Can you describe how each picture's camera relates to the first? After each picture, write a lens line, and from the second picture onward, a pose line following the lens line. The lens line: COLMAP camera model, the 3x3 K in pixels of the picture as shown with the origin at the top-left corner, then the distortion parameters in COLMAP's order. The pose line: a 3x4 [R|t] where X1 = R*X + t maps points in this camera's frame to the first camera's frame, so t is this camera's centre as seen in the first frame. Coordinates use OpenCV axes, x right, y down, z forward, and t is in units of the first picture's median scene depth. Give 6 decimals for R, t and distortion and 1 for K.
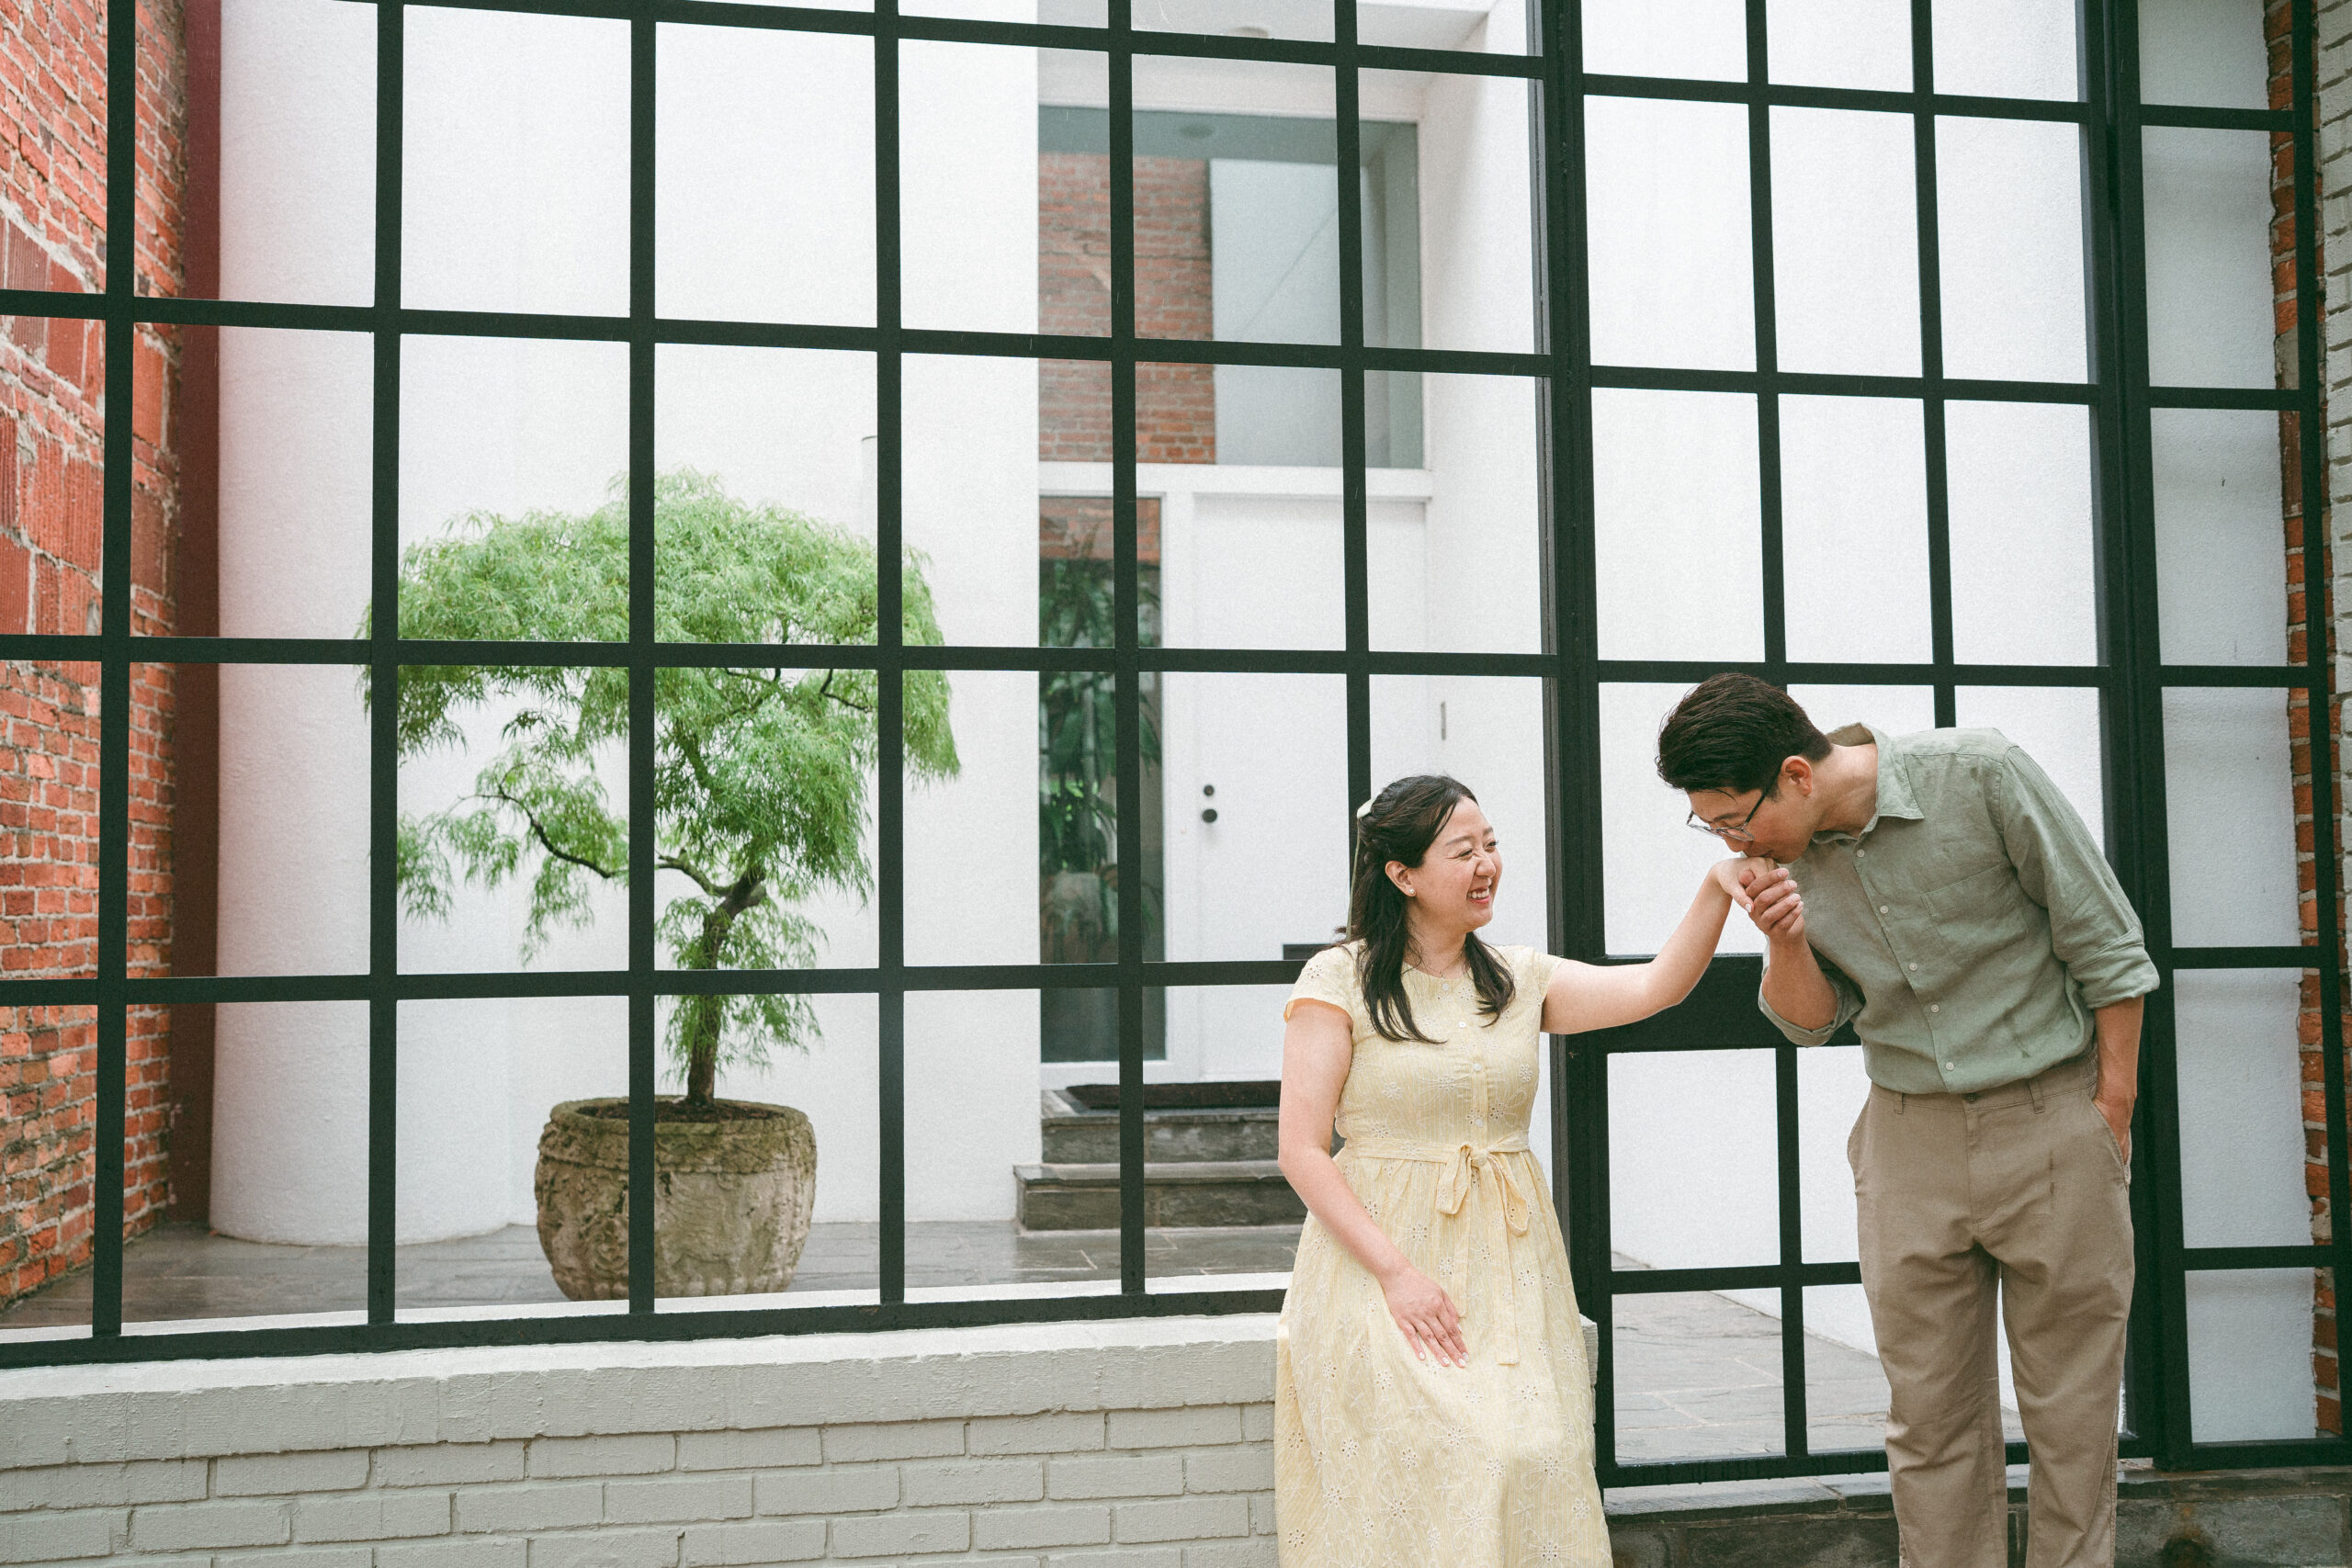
lens RADIAL K [[2282.3, 0, 1176.0], [0, 2282.3, 784.0], [0, 0, 1]] dist [-0.043708, 0.152335]
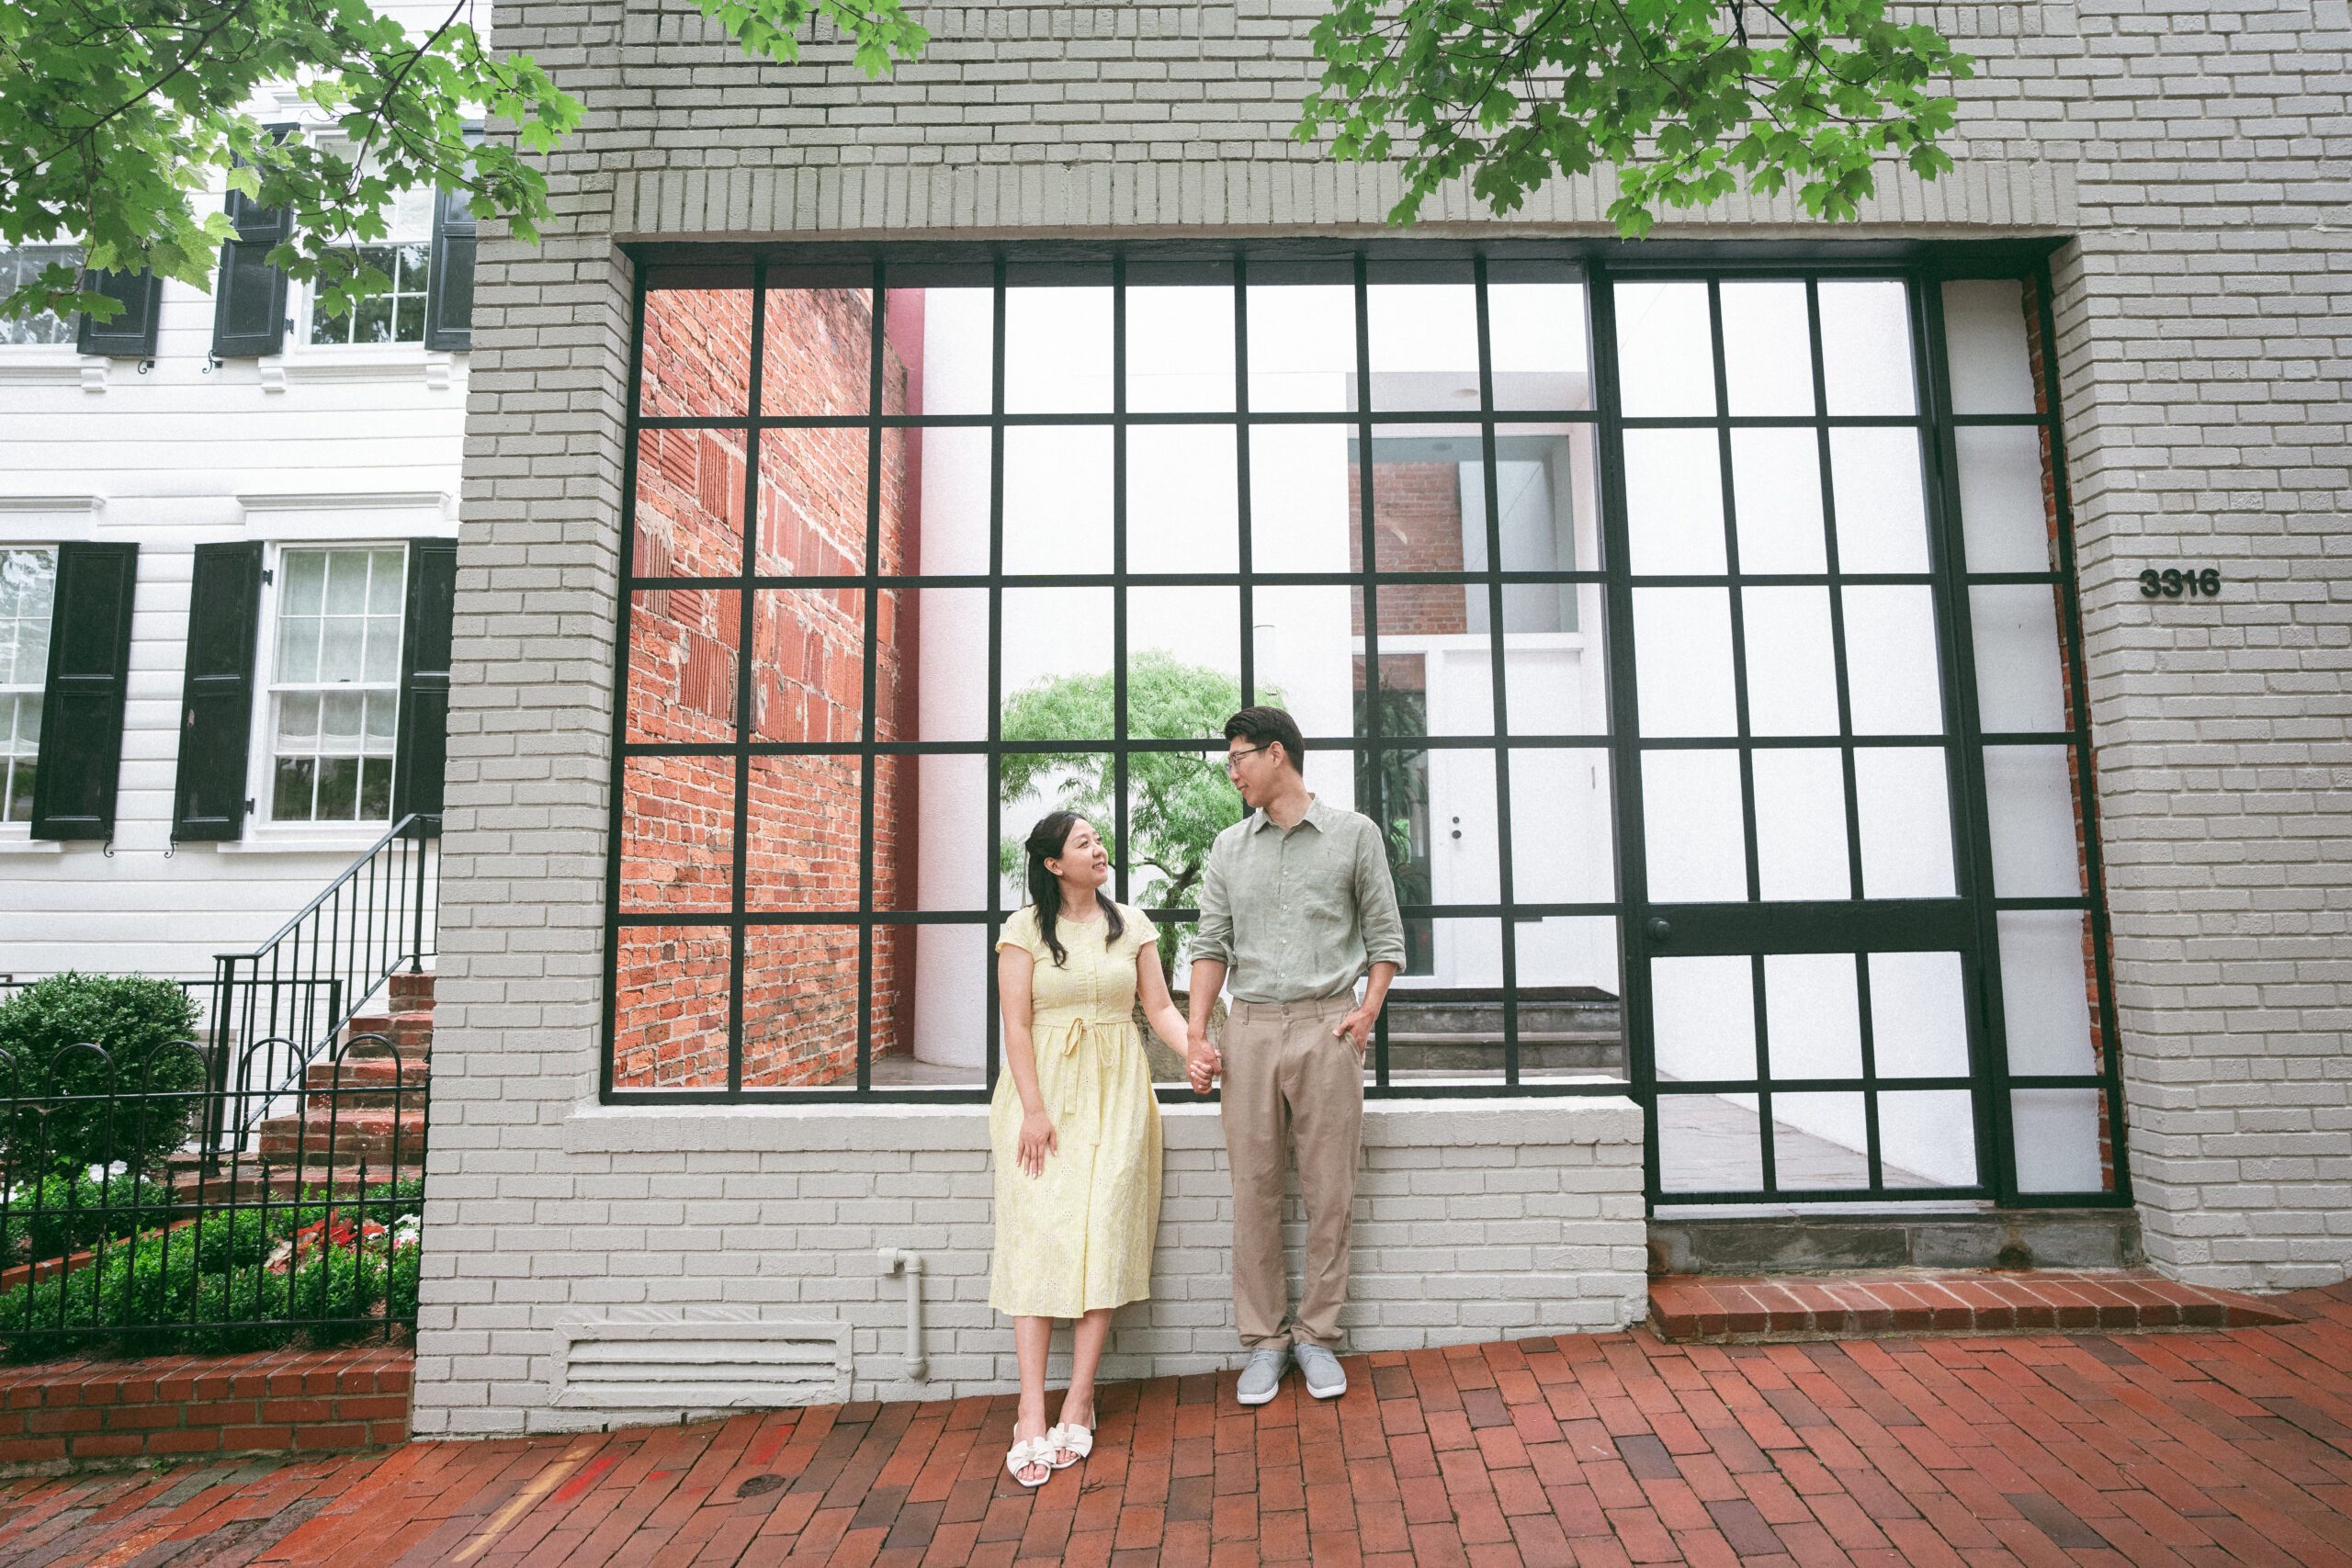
lens RADIAL K [[1341.6, 0, 1207.3], [0, 1341.6, 735.3], [0, 0, 1]] dist [-0.036021, 0.028556]
pose [[0.982271, -0.023245, -0.186018, 0.032719], [0.010991, 0.997716, -0.066641, 0.007213], [0.187142, 0.063415, 0.980284, -0.069527]]
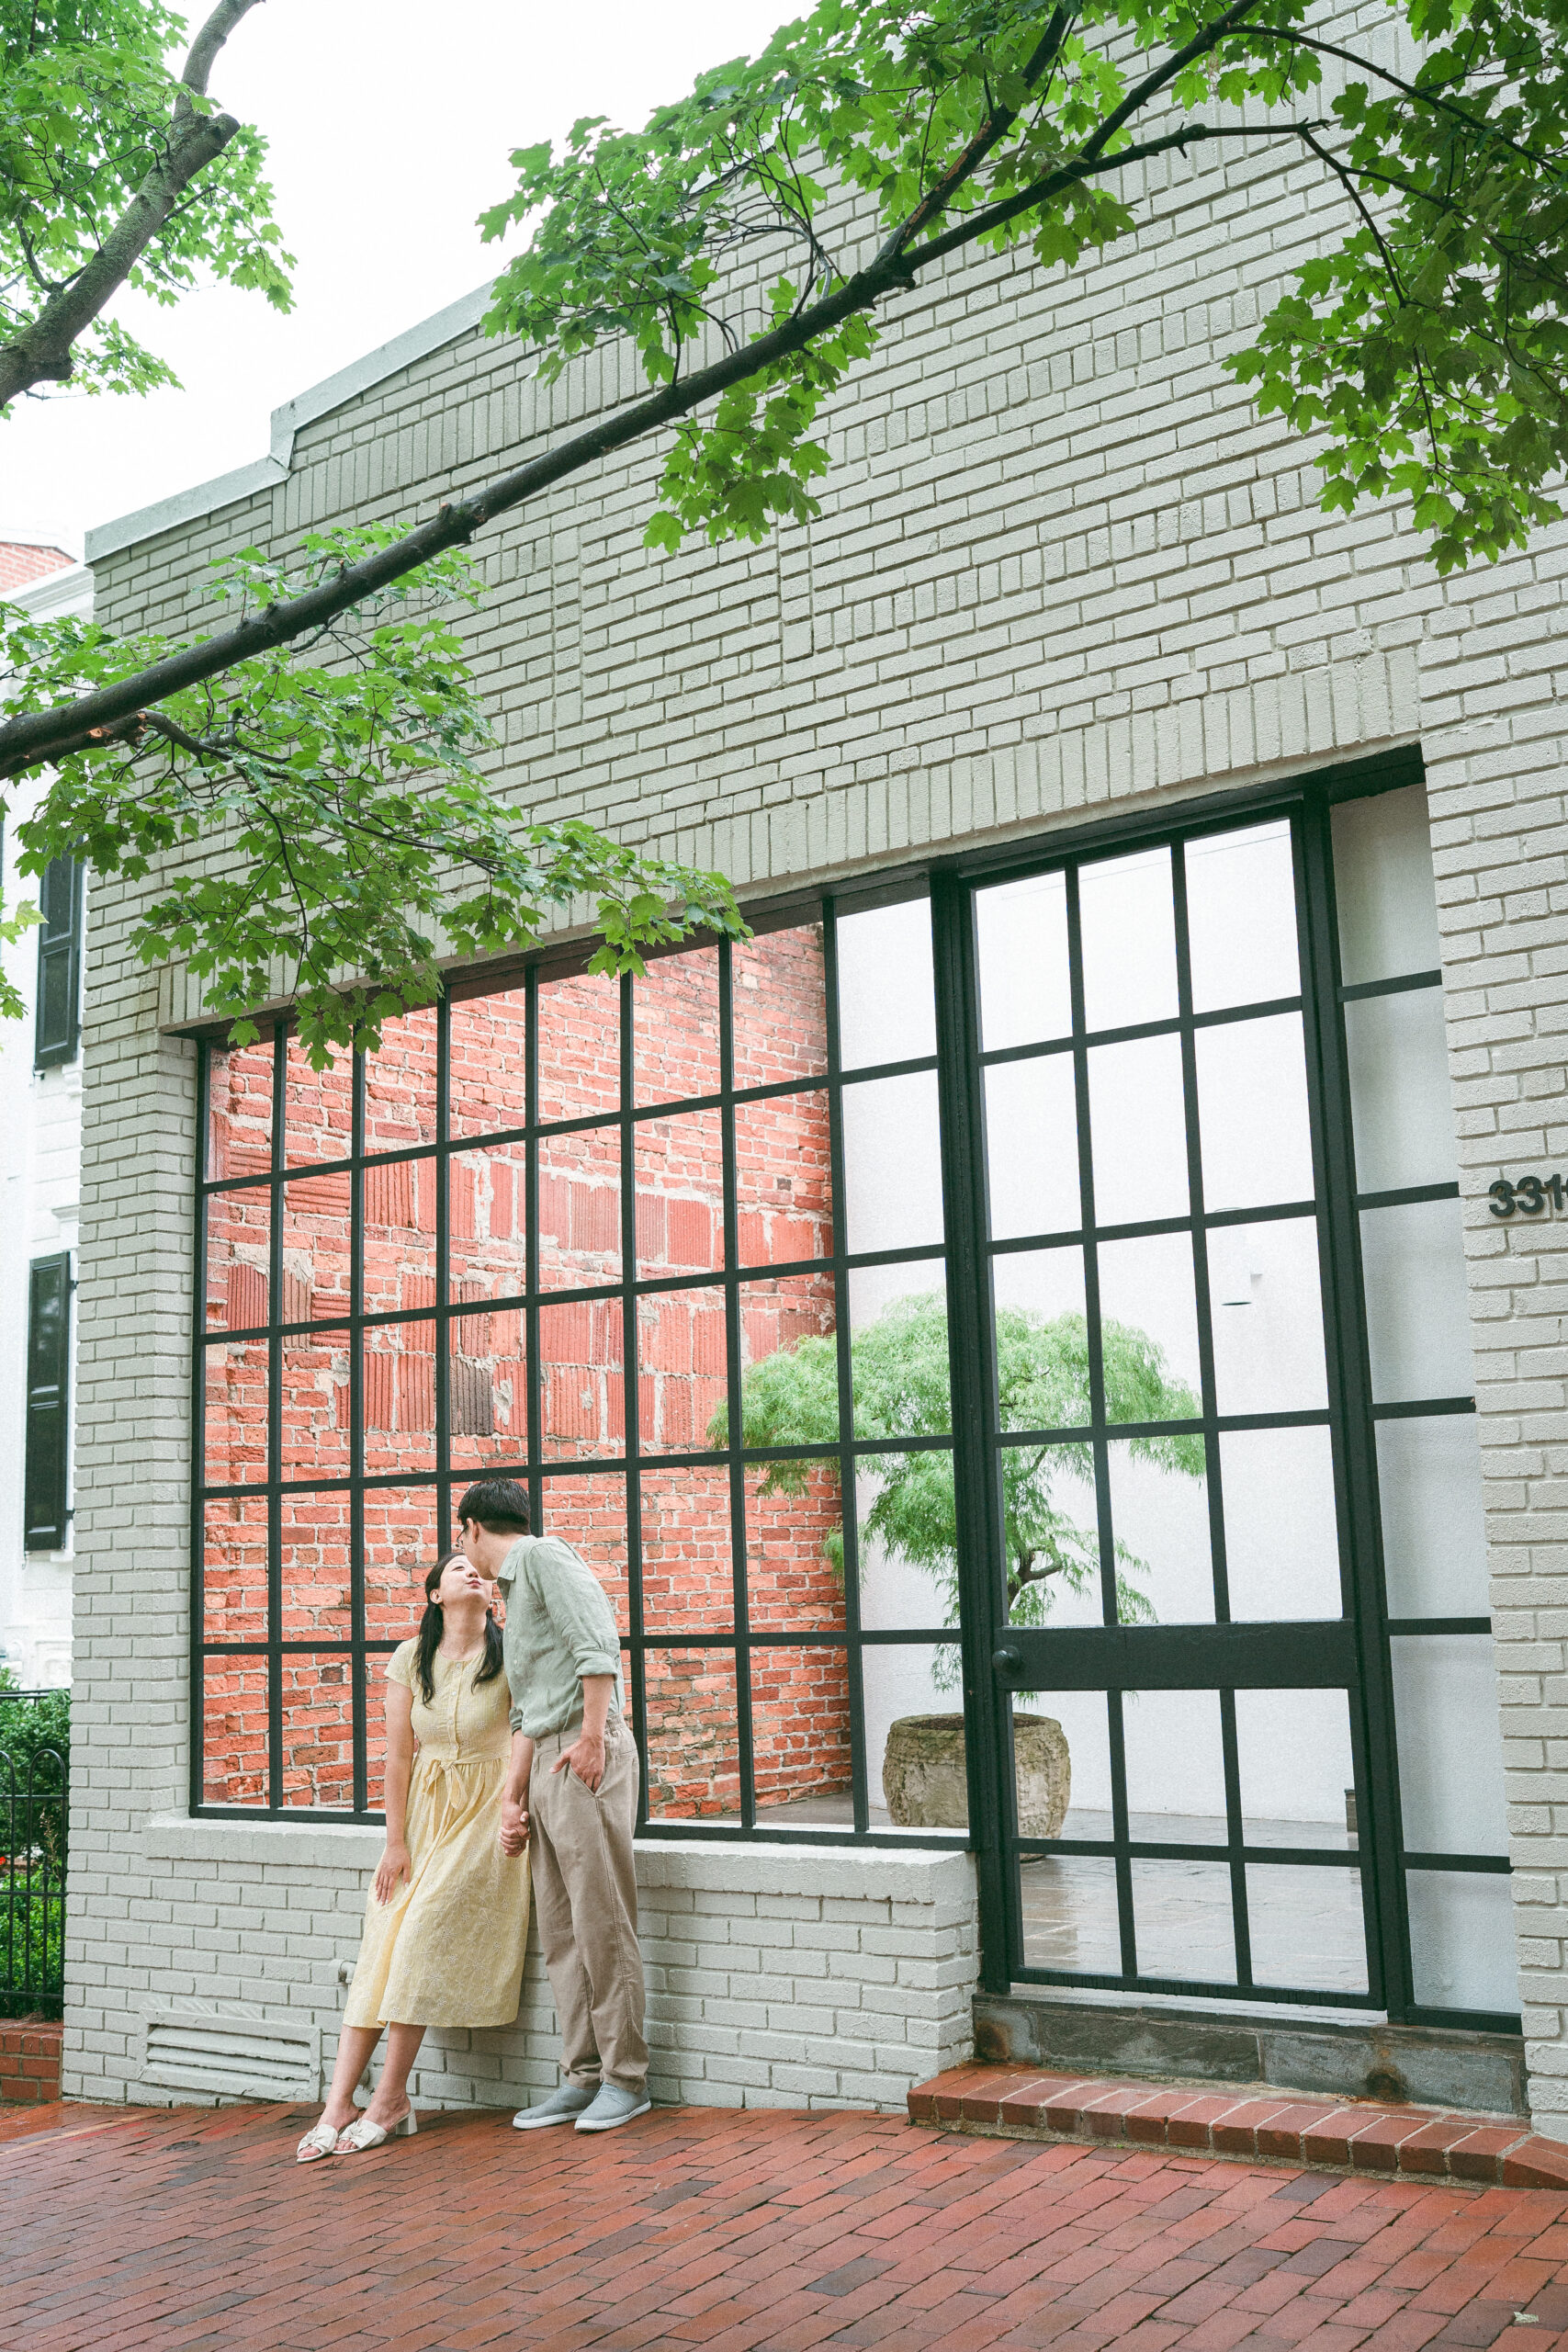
lens RADIAL K [[2282.3, 0, 827.1], [0, 2282.3, 1192.0], [0, 0, 1]] dist [-0.043708, 0.152335]
pose [[0.705169, -0.133070, -0.696440, 0.837997], [0.068119, 0.990402, -0.120266, -0.026500], [0.705759, 0.037367, 0.707465, -0.124036]]
